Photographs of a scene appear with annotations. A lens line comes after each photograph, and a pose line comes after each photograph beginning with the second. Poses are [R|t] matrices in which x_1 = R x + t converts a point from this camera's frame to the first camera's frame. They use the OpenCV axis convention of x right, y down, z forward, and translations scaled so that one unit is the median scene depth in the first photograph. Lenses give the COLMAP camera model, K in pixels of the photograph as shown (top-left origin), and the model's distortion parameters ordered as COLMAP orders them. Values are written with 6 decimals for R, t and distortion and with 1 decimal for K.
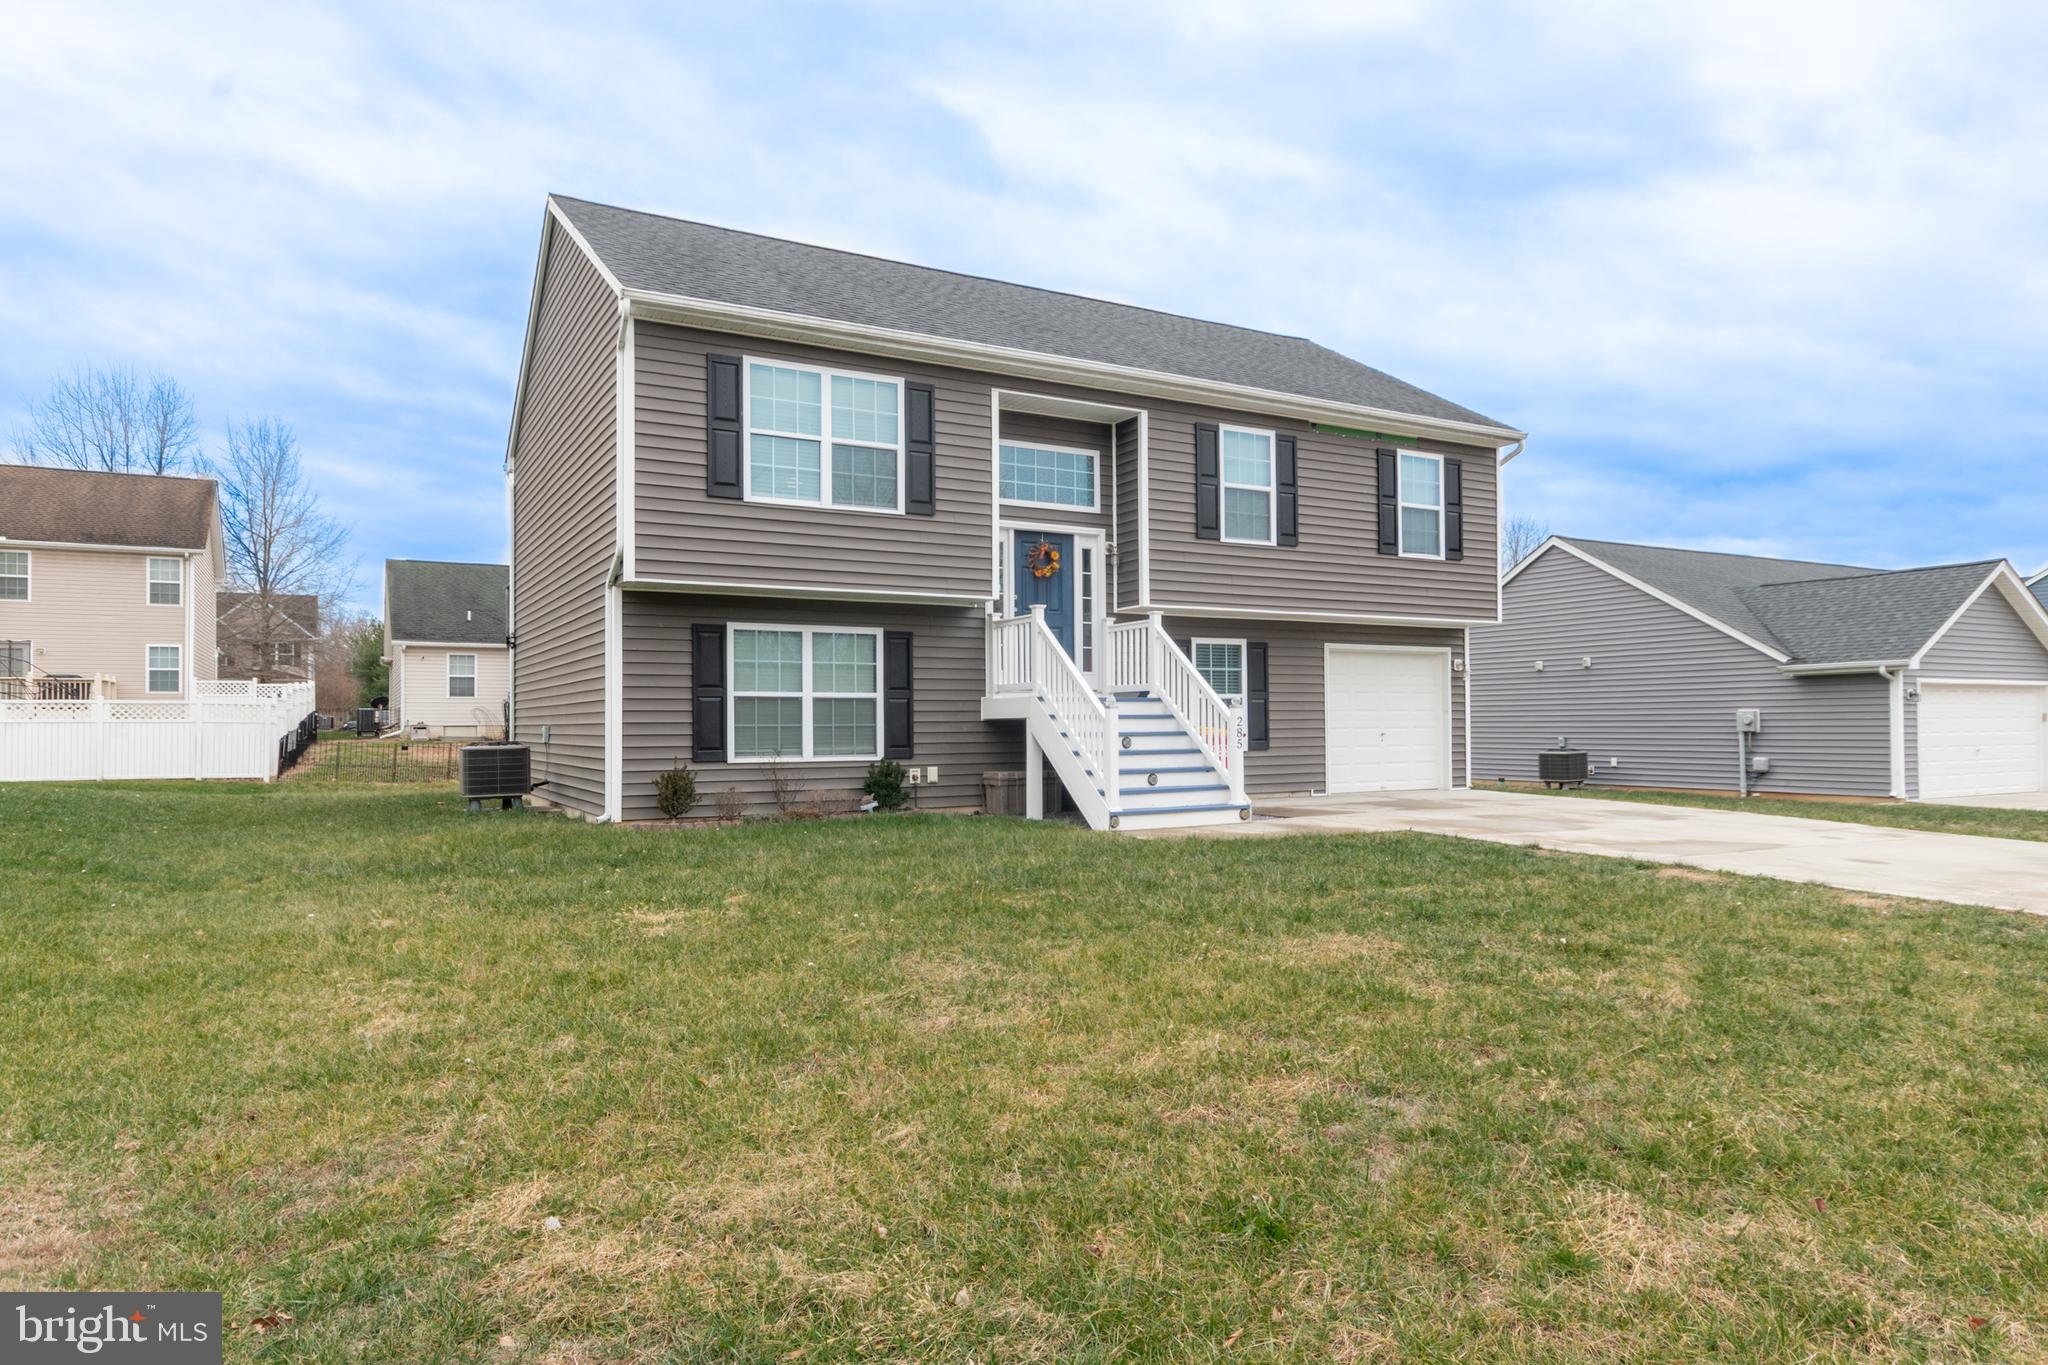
lens RADIAL K [[1296.5, 0, 1032.8], [0, 1296.5, 691.0], [0, 0, 1]] dist [-0.000542, -0.007833]
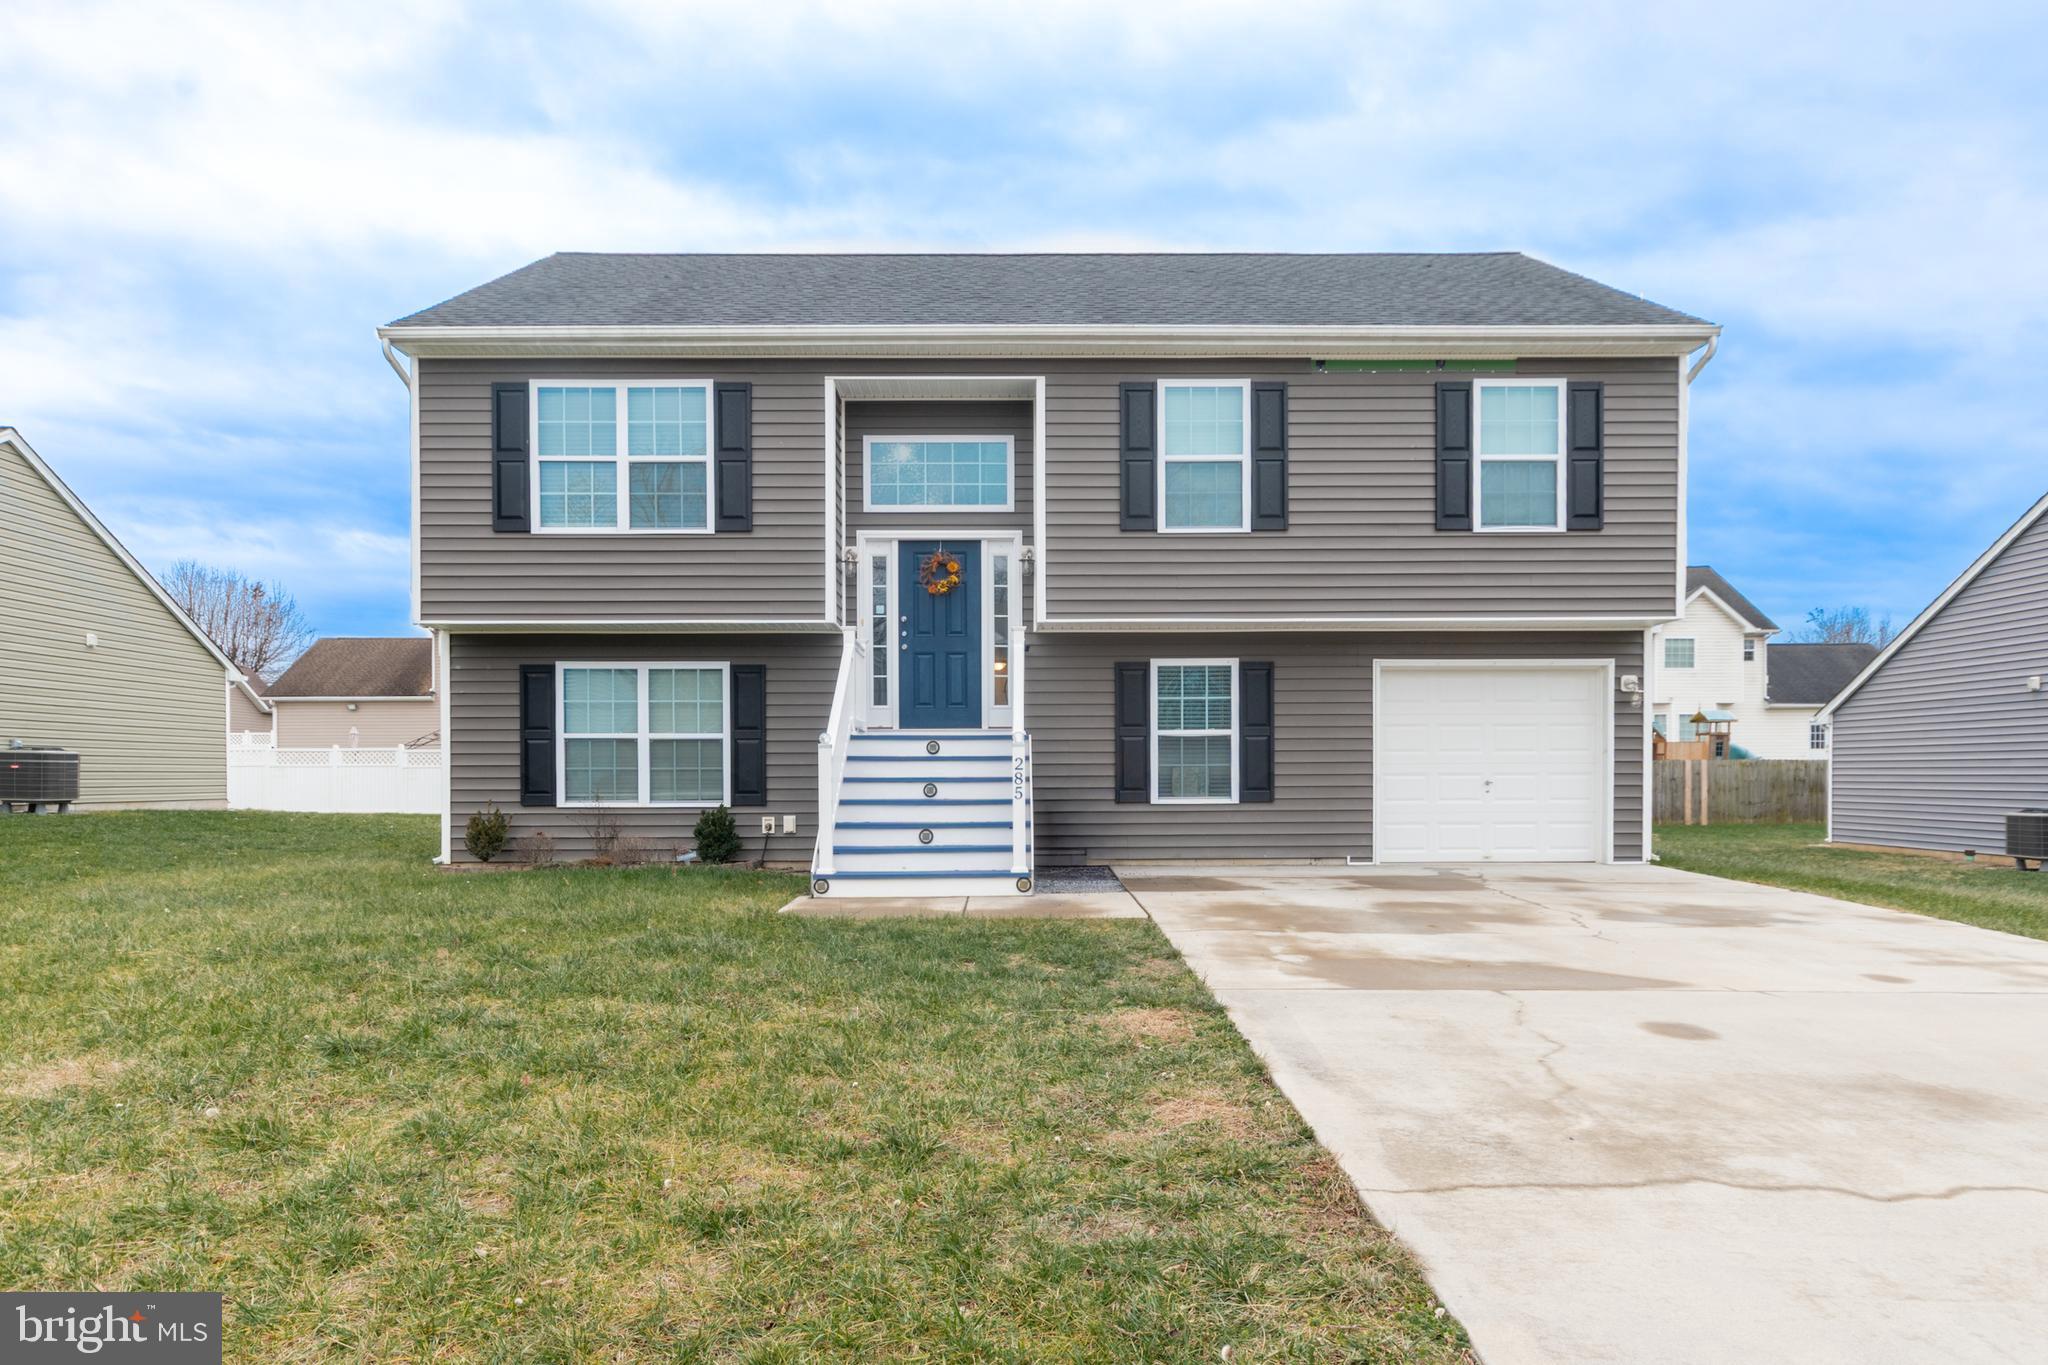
lens RADIAL K [[1296.5, 0, 1019.8], [0, 1296.5, 786.2], [0, 0, 1]] dist [-0.000542, -0.007833]
pose [[0.865089, 0.007838, -0.501558, 0.485242], [0.010471, 0.999378, 0.033678, 0.009532], [0.501510, -0.034386, 0.864468, 0.296226]]
